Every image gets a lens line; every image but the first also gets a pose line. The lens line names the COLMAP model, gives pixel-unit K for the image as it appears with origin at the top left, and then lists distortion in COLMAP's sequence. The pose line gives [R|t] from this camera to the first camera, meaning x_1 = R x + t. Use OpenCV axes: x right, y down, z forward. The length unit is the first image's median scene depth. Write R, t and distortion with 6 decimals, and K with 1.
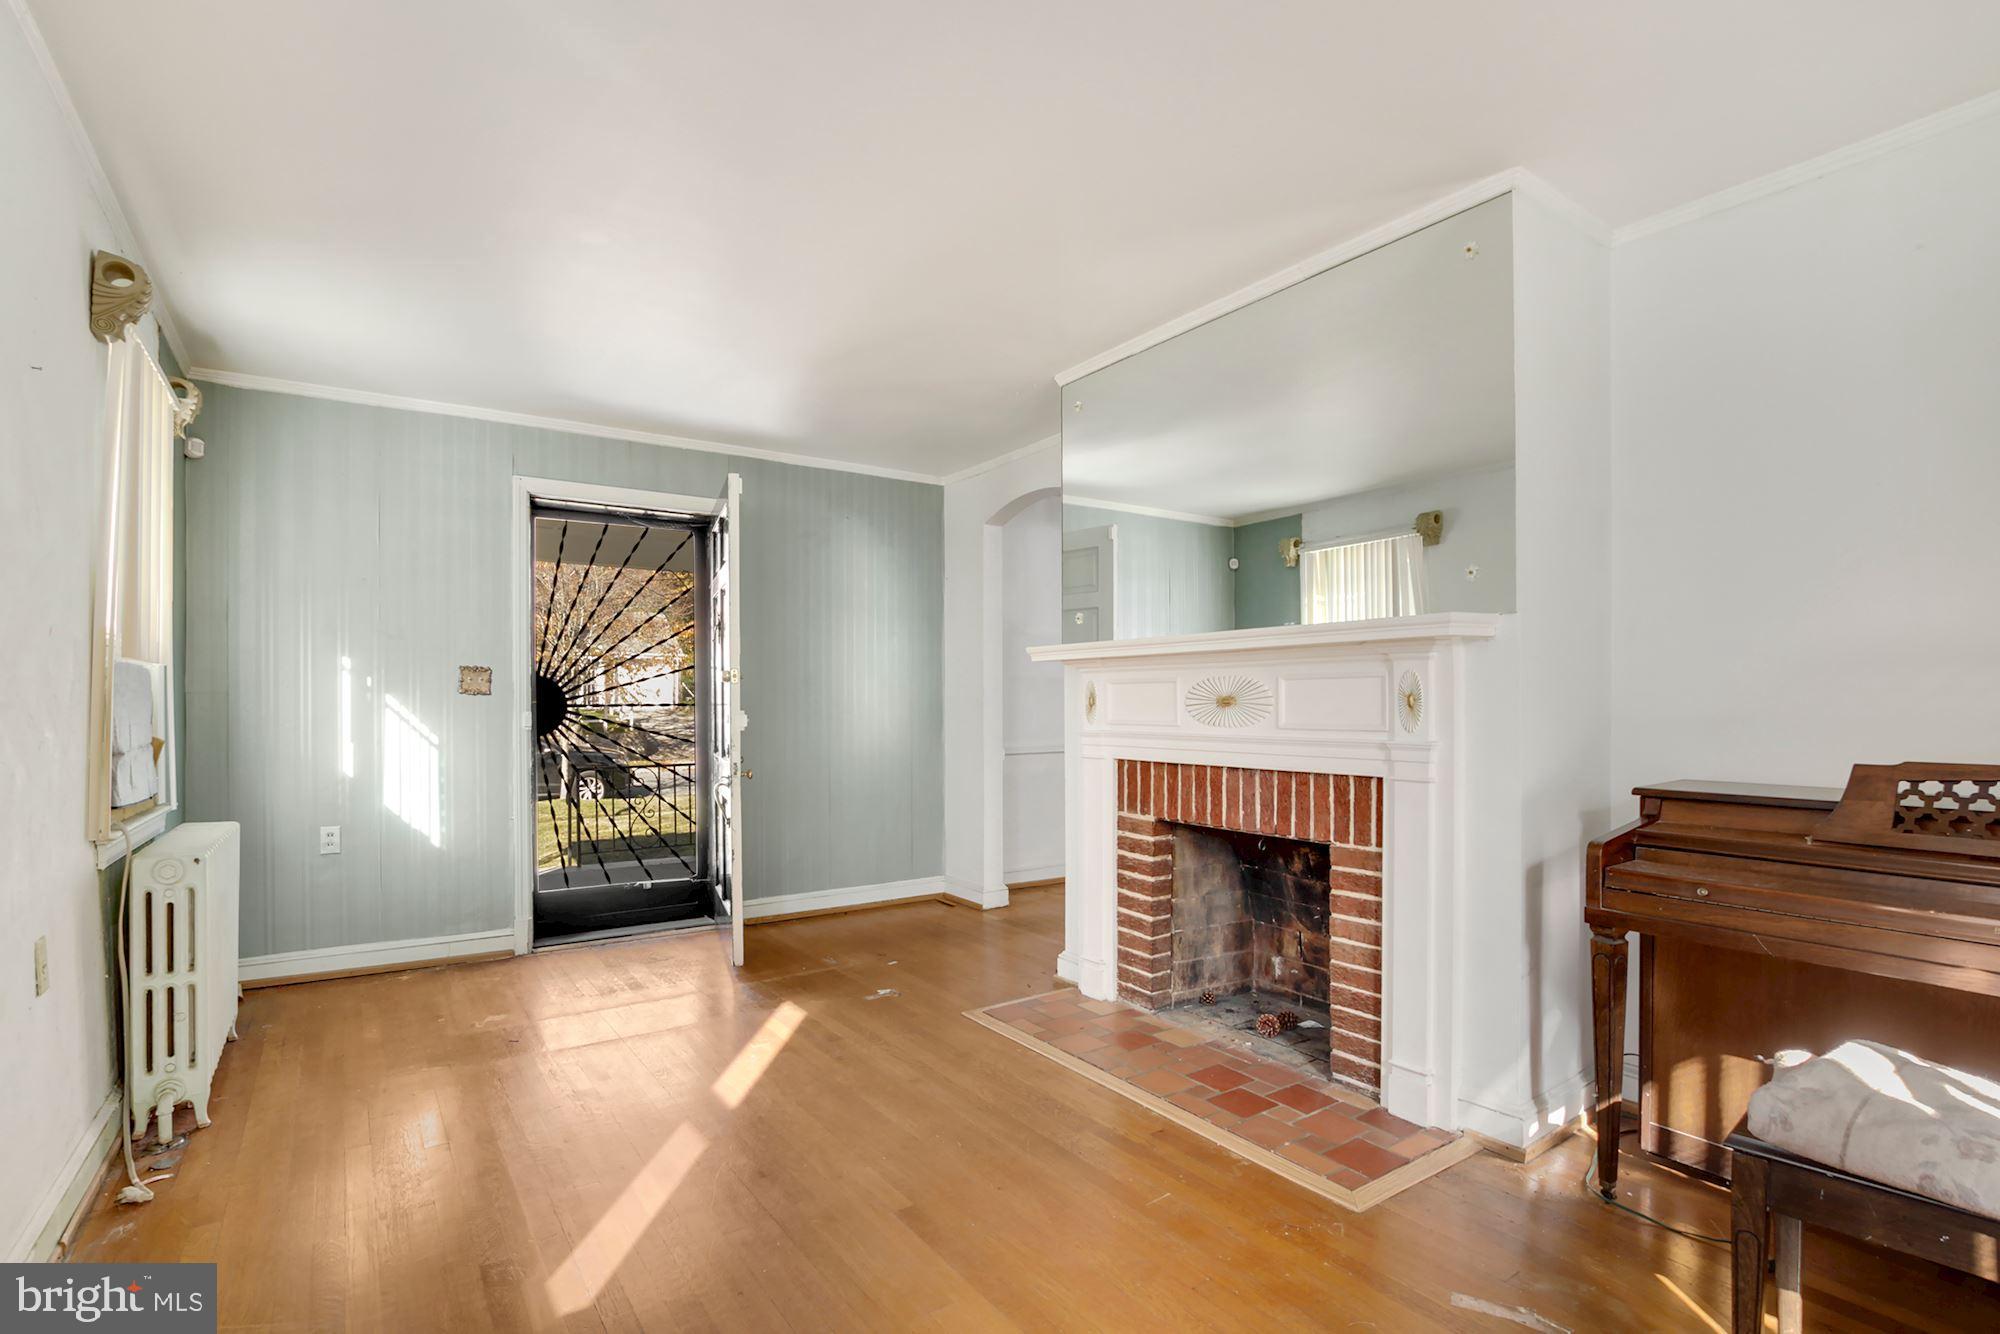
lens RADIAL K [[949.8, 0, 990.9], [0, 949.8, 708.4], [0, 0, 1]] dist [0.001780, 0.000351]
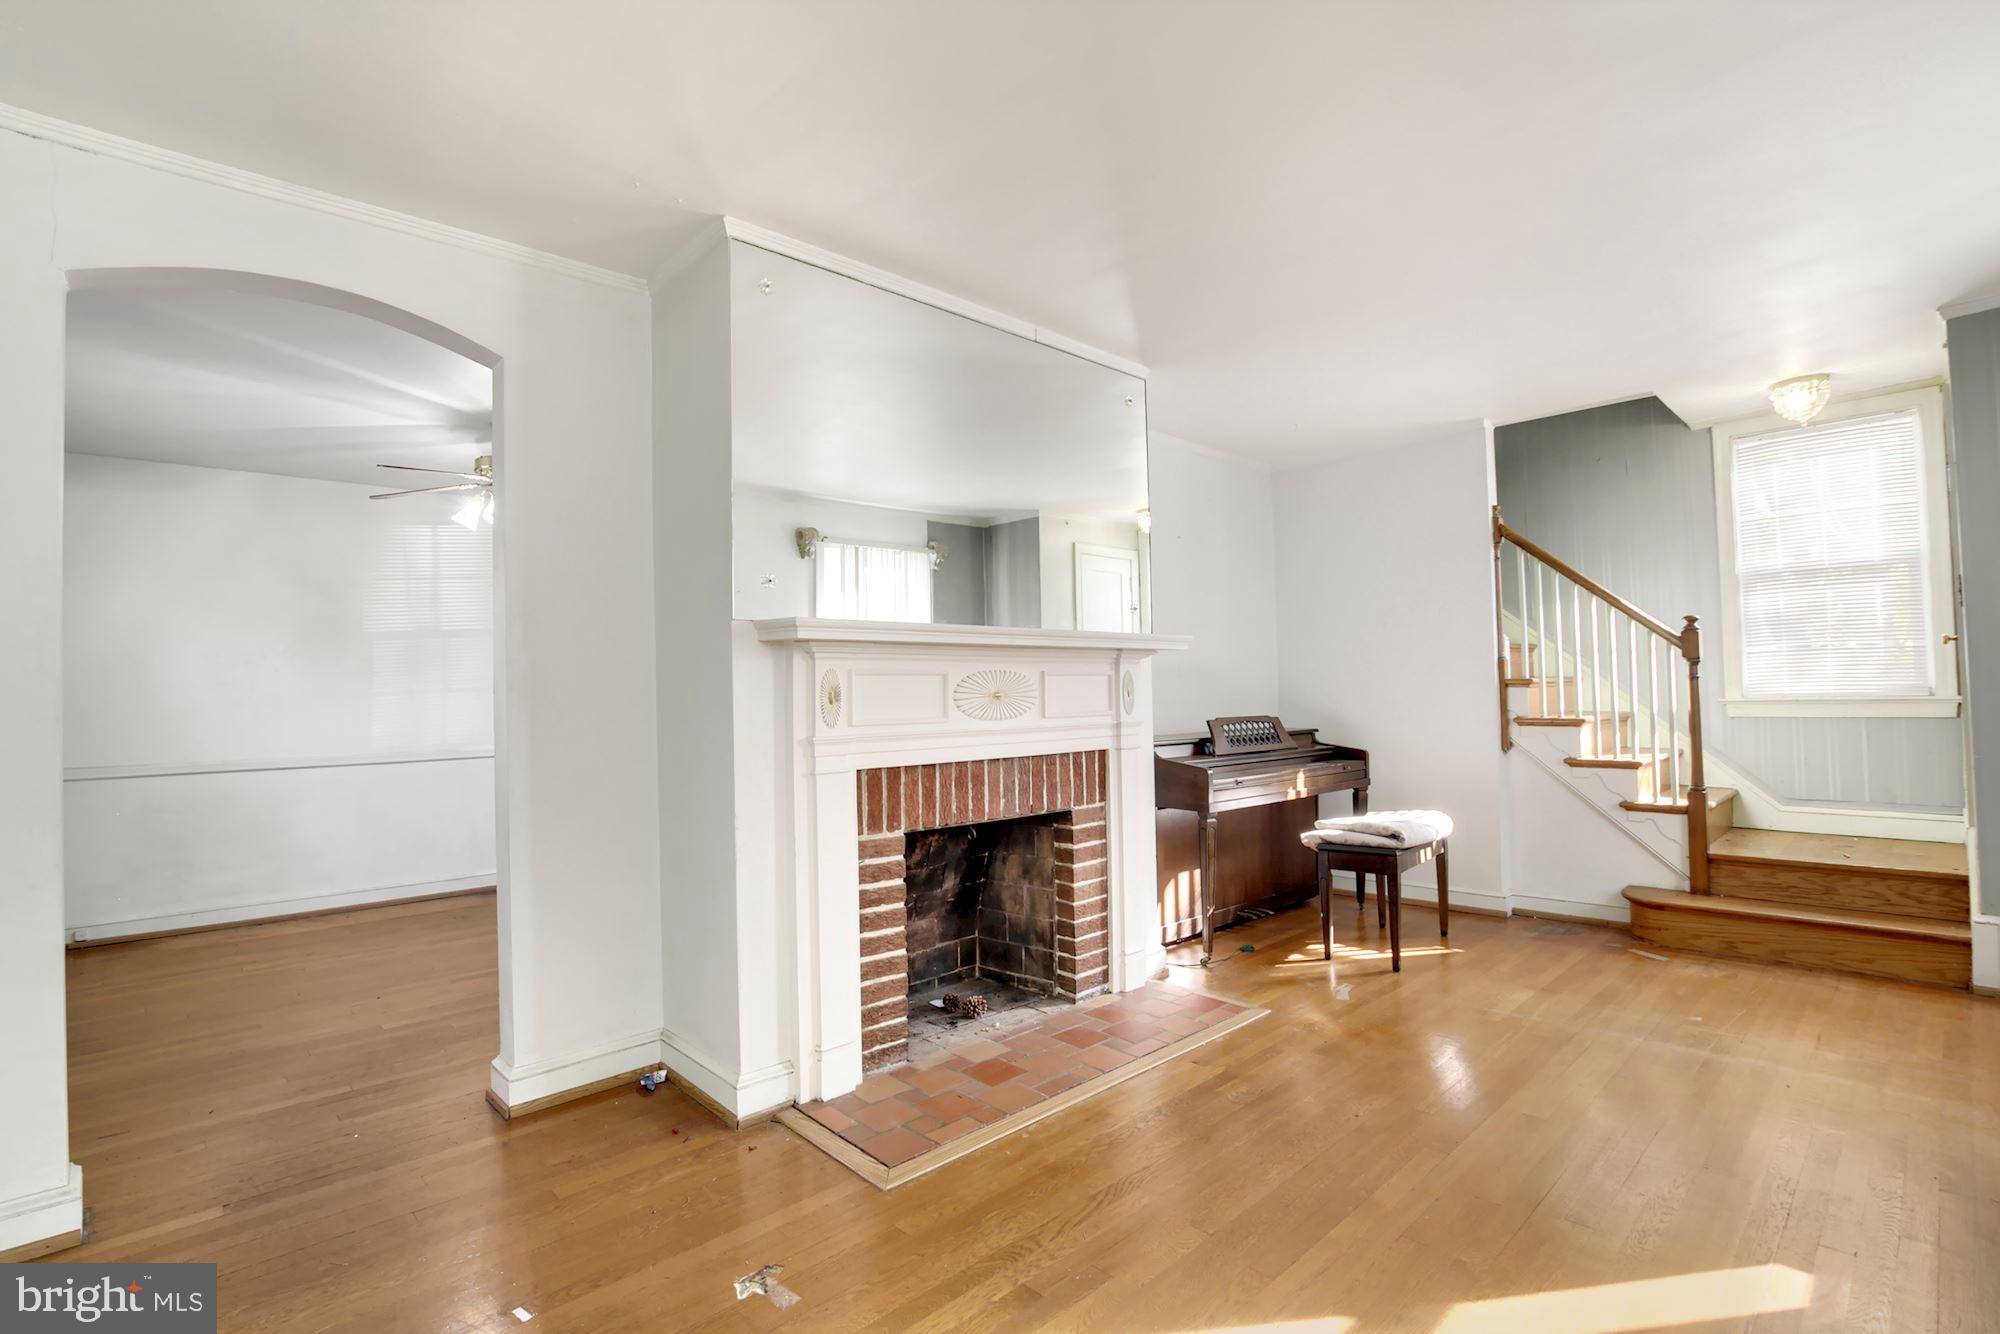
lens RADIAL K [[944.2, 0, 1012.8], [0, 944.2, 670.1], [0, 0, 1]] dist [-0.001662, -0.000060]
pose [[-0.161065, 0.034832, 0.986329, -0.746328], [0.027221, 0.999154, -0.030840, -0.002483], [-0.986568, 0.021881, -0.161876, 1.113727]]
